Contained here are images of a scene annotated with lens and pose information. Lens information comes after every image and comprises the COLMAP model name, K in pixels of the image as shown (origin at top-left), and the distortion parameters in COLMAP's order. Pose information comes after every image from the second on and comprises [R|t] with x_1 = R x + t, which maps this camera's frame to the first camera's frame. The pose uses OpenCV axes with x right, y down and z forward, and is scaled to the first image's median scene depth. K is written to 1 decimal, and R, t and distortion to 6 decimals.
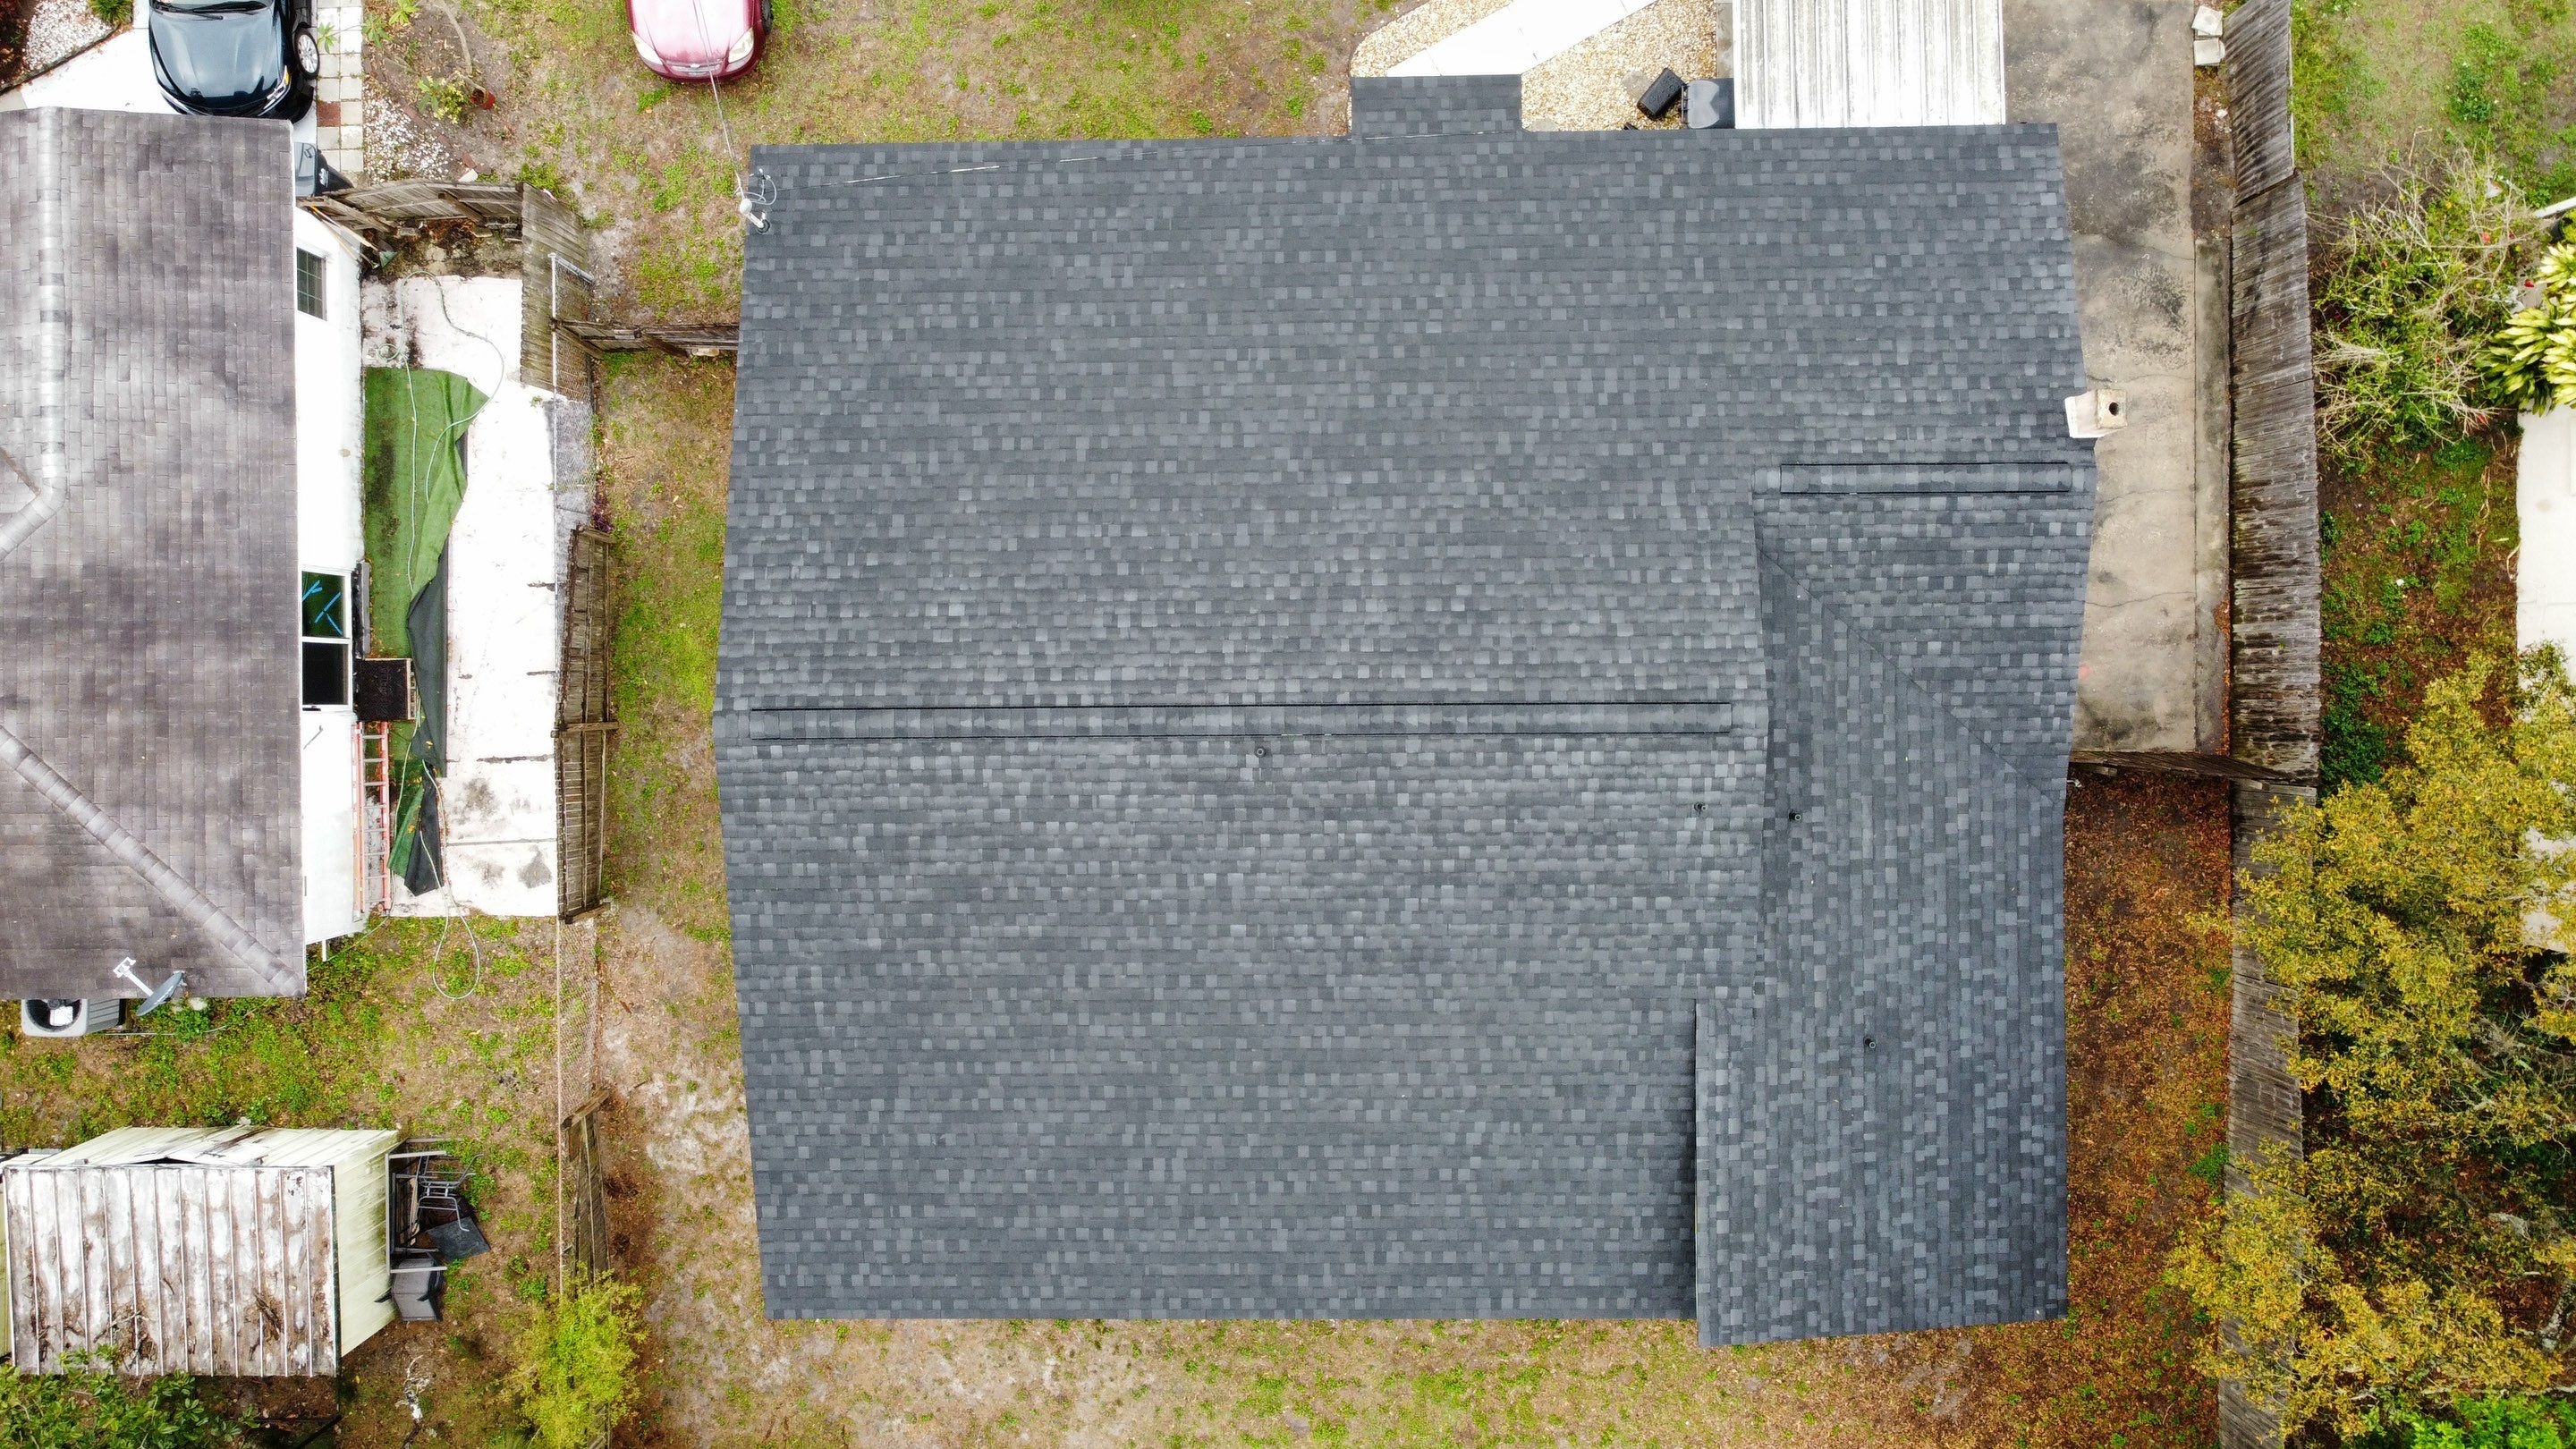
lens RADIAL K [[1999.5, 0, 1249.3], [0, 1999.5, 698.9], [0, 0, 1]] dist [-0.001866, -0.002631]
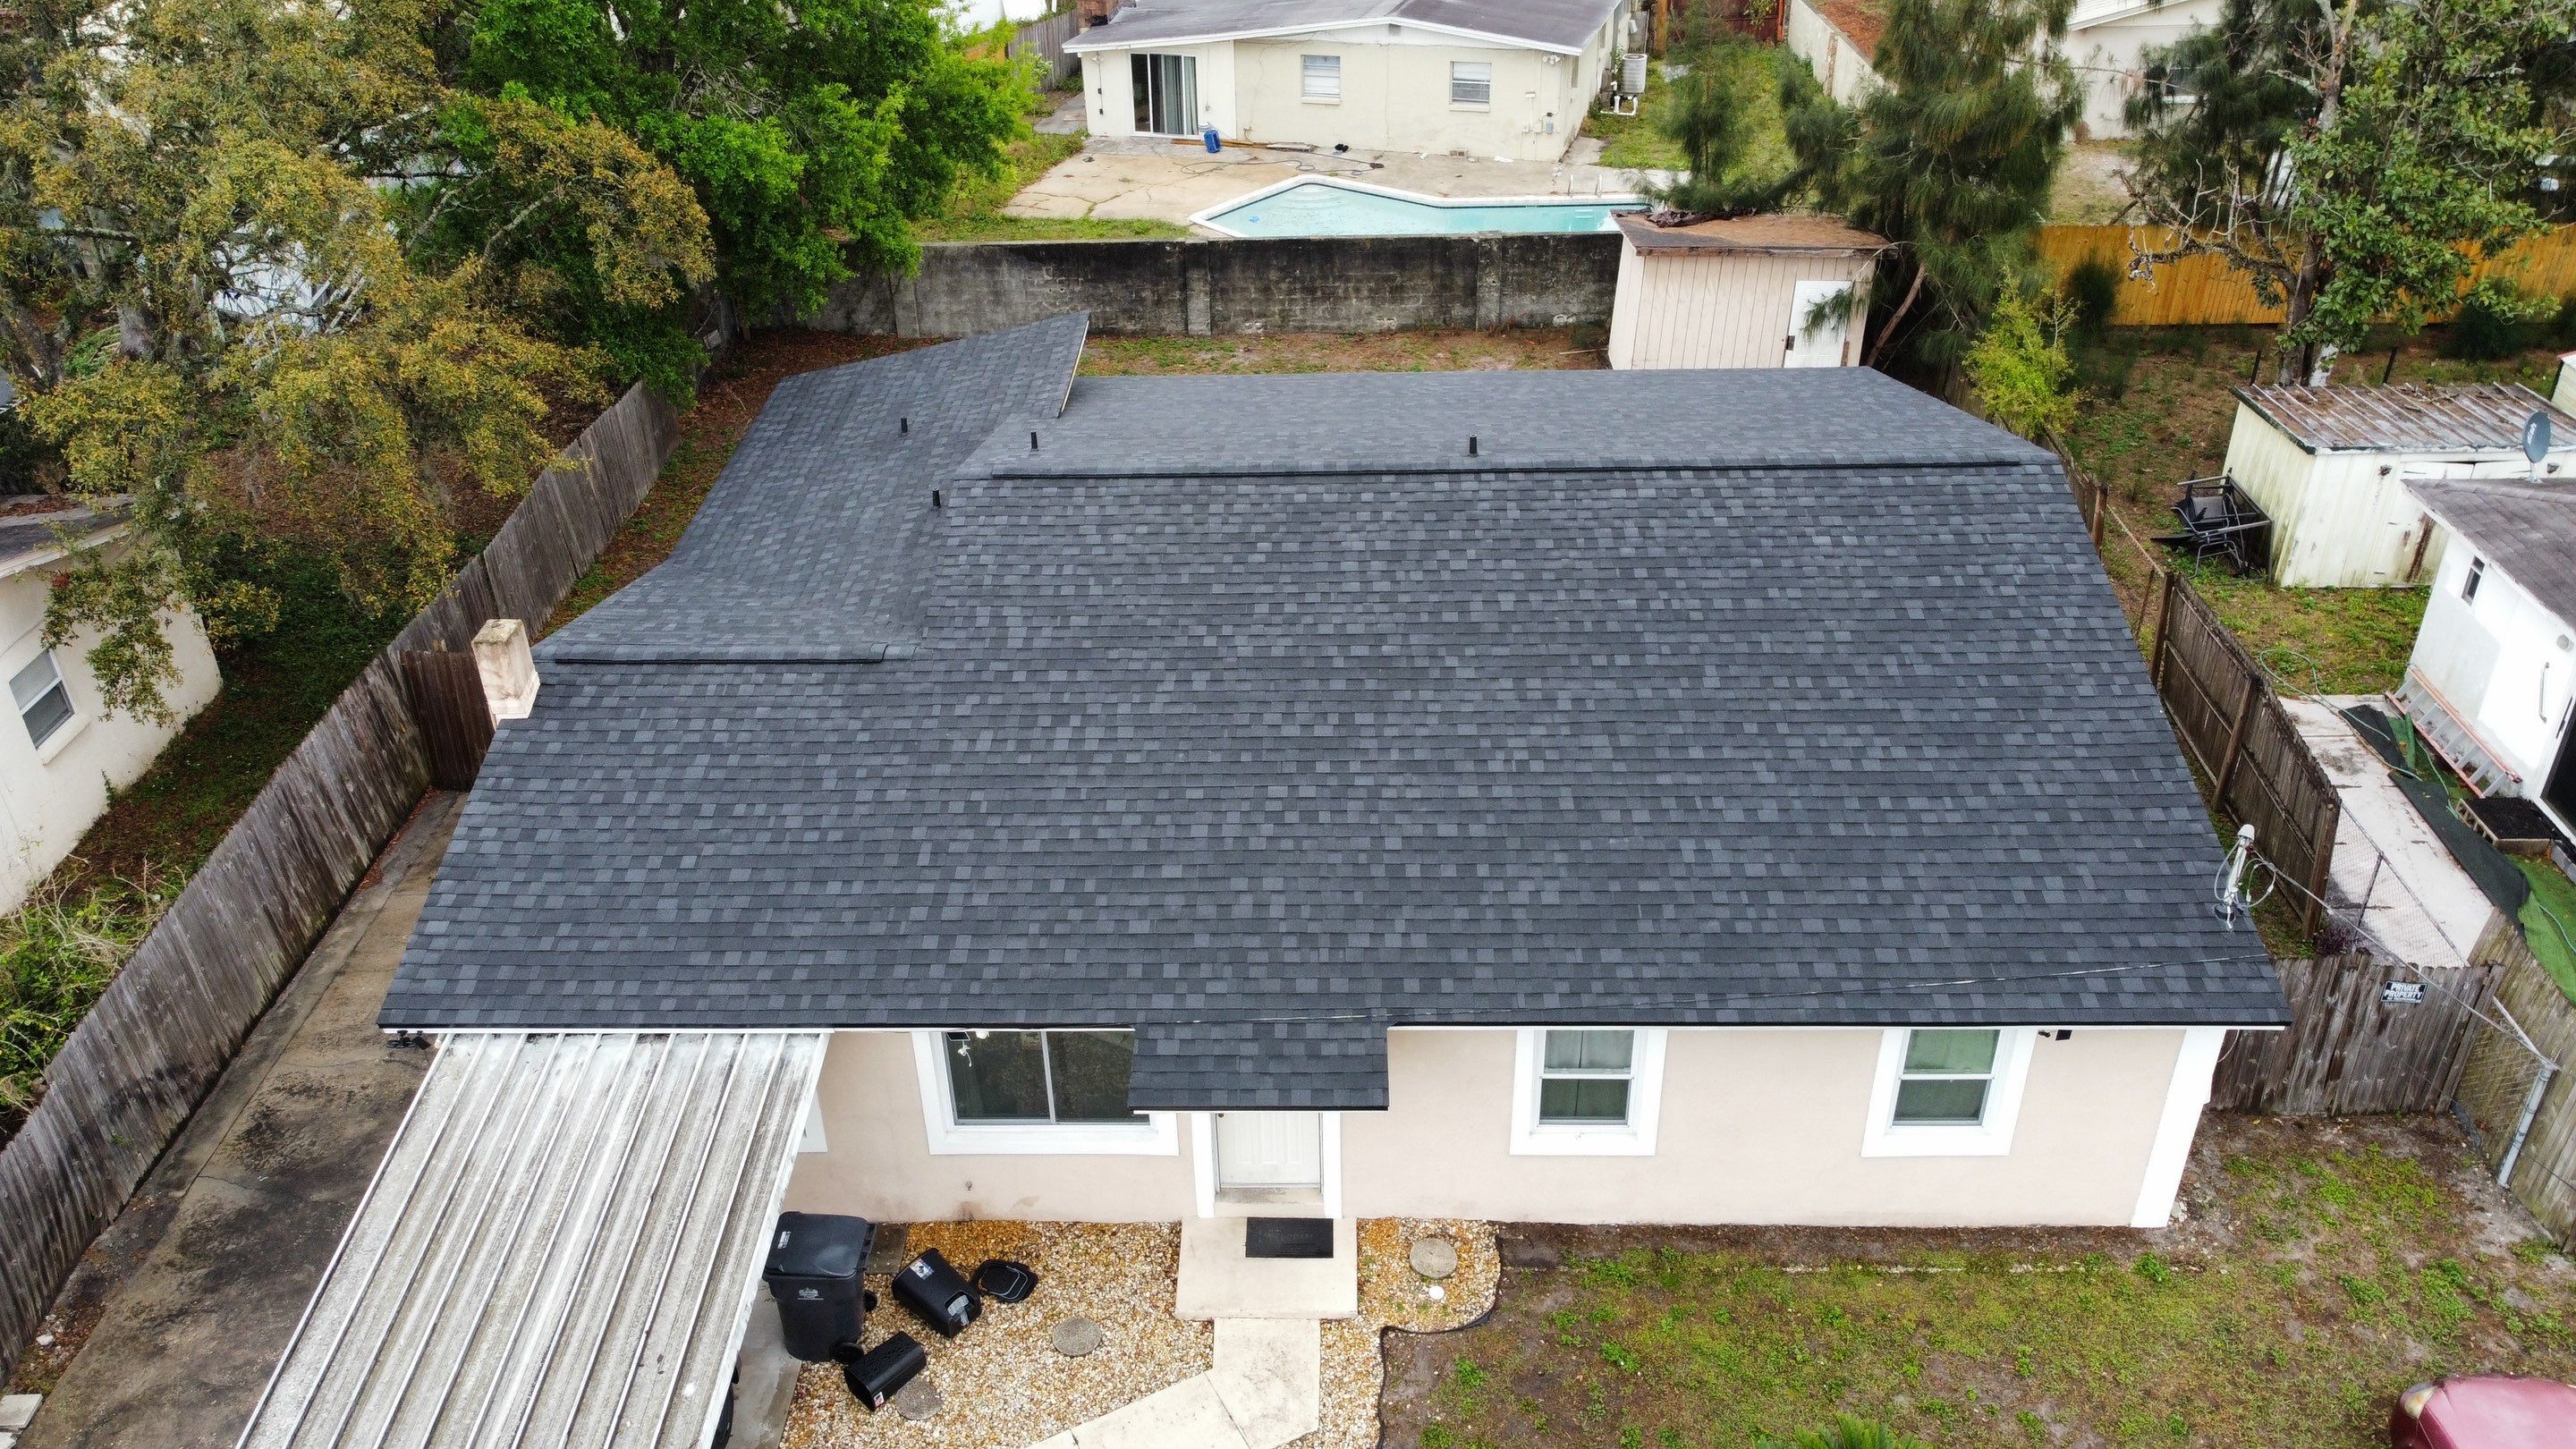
lens RADIAL K [[1983.1, 0, 1249.9], [0, 1983.1, 639.6], [0, 0, 1]] dist [-0.008107, 0.005657]
pose [[-0.998020, 0.021760, 0.059020, 0.055429], [0.040636, -0.493190, 0.868972, -0.811422], [0.048017, 0.869649, 0.491329, 0.558338]]
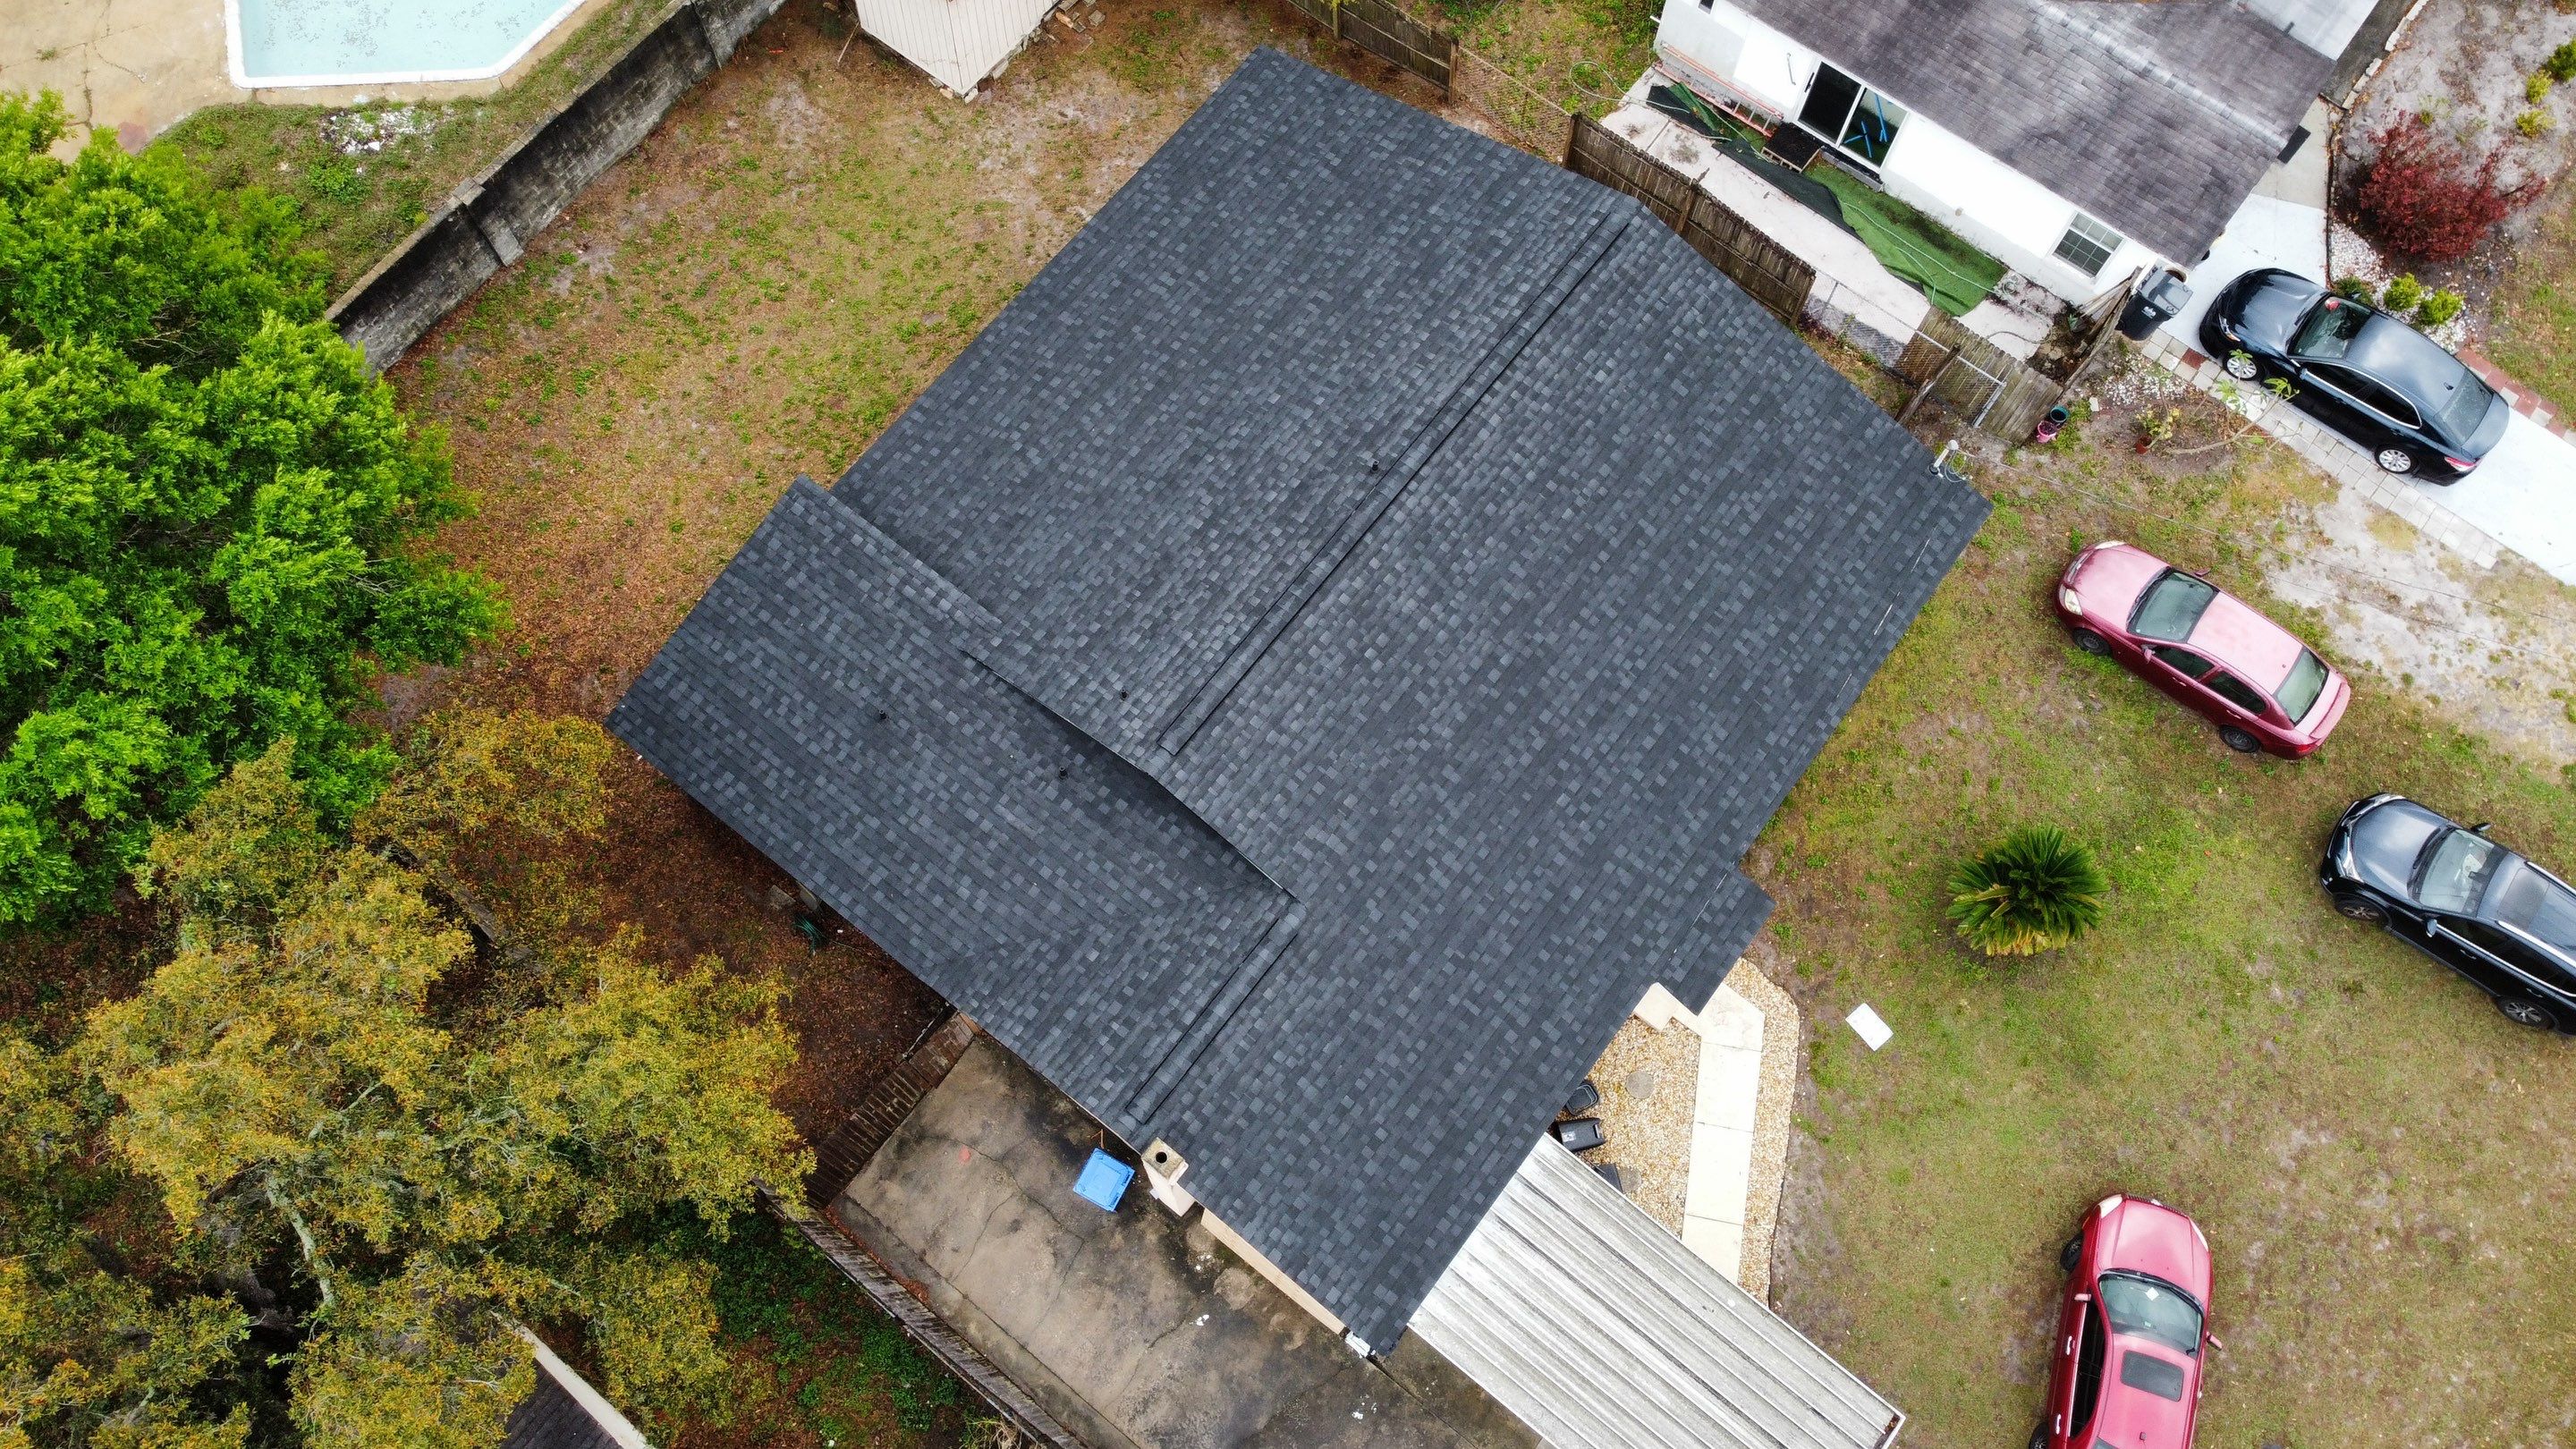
lens RADIAL K [[2023.8, 0, 1252.6], [0, 2023.8, 675.0], [0, 0, 1]] dist [-0.001048, -0.015115]
pose [[-0.624557, 0.732729, -0.270253, 0.474450], [-0.780863, -0.579915, 0.232276, -0.274215], [0.013472, 0.356100, 0.934351, -0.166621]]
